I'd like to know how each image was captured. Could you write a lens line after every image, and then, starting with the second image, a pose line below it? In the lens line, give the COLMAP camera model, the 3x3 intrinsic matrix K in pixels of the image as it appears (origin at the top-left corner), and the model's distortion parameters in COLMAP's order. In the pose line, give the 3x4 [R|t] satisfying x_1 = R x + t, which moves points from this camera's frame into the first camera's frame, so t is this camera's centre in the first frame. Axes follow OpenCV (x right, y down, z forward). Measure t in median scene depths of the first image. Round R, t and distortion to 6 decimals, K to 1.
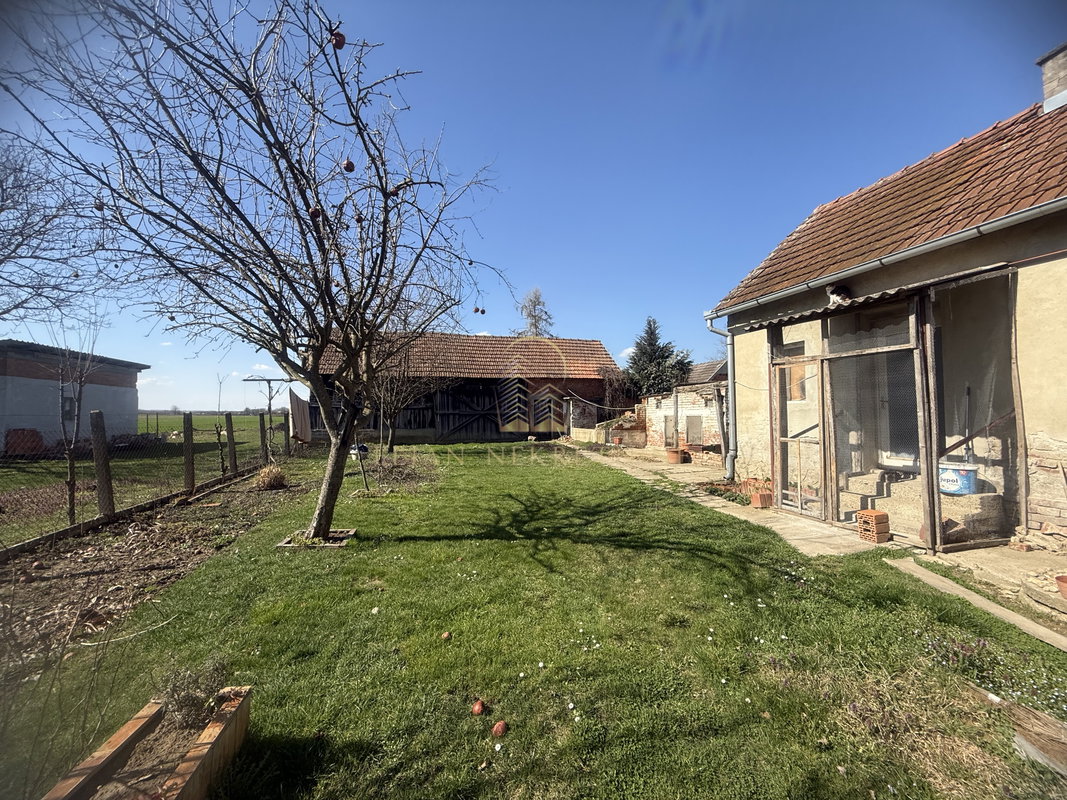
lens RADIAL K [[422.5, 0, 534.8], [0, 422.5, 392.4], [0, 0, 1]] dist [-0.000570, -0.000080]
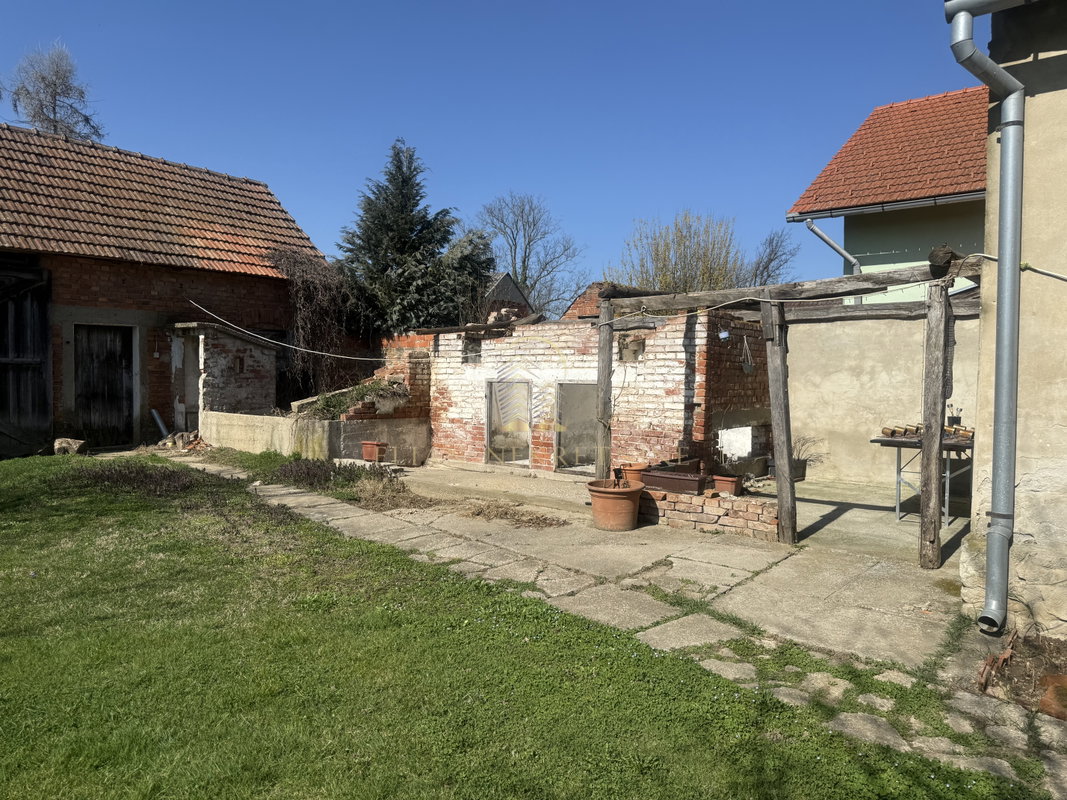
lens RADIAL K [[744.4, 0, 533.5], [0, 744.4, 407.9], [0, 0, 1]] dist [0.011041, -0.007682]
pose [[0.835454, -0.000959, 0.549559, -0.022281], [-0.050182, 0.995688, 0.078026, 0.019708], [-0.547264, -0.092765, 0.831803, 0.336644]]
